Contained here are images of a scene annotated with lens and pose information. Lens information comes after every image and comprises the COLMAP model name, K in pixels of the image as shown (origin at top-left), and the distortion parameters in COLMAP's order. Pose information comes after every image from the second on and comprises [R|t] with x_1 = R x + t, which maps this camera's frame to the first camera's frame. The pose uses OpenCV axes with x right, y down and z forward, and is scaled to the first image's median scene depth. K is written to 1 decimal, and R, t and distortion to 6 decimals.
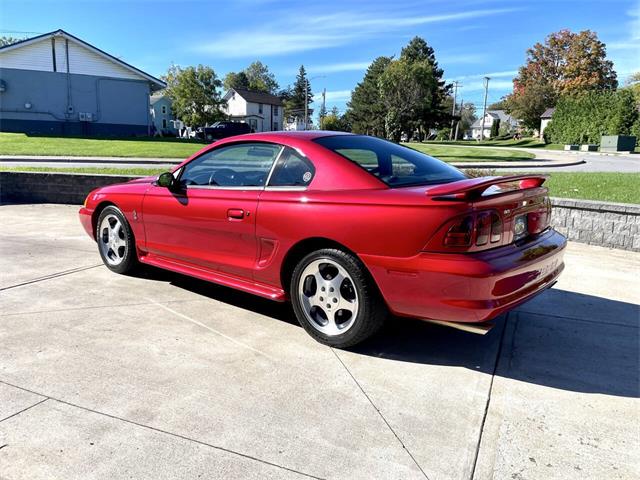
lens RADIAL K [[487.0, 0, 320.0], [0, 487.0, 240.0], [0, 0, 1]] dist [0.075802, -0.105777]
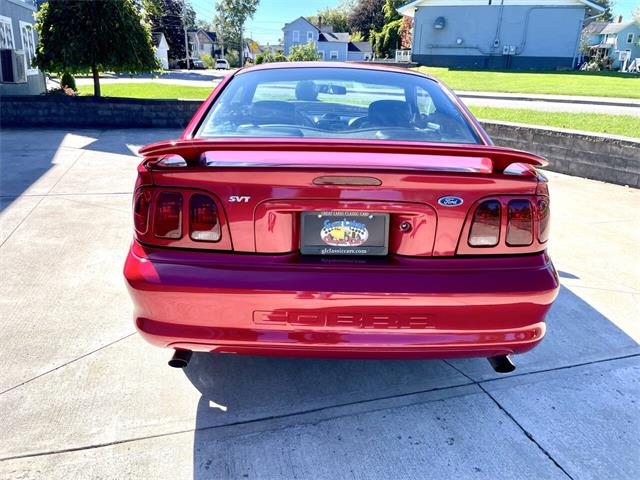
lens RADIAL K [[482.9, 0, 293.3], [0, 482.9, 221.4], [0, 0, 1]] dist [0.081032, -0.096134]
pose [[0.640760, 0.225318, -0.733934, 0.505382], [-0.156965, 0.974219, 0.162047, -0.083308], [0.751524, 0.011368, 0.659608, 0.376396]]
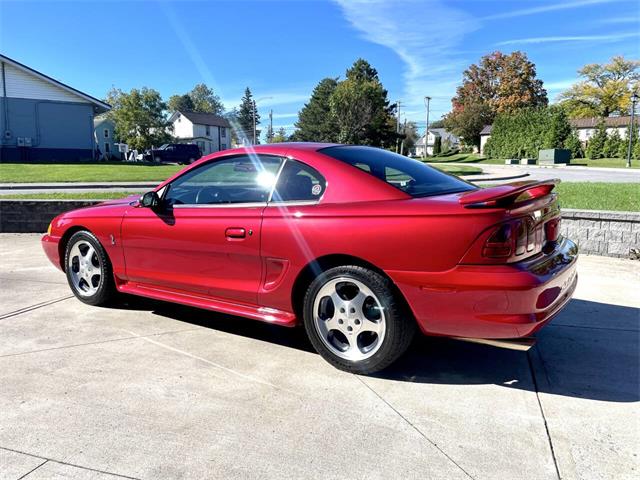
lens RADIAL K [[487.0, 0, 320.0], [0, 487.0, 240.0], [0, 0, 1]] dist [0.075802, -0.105777]
pose [[0.994471, -0.040525, 0.096875, -0.081509], [0.044291, 0.998332, -0.037042, 0.000153], [-0.095212, 0.041128, 0.994607, 0.058635]]
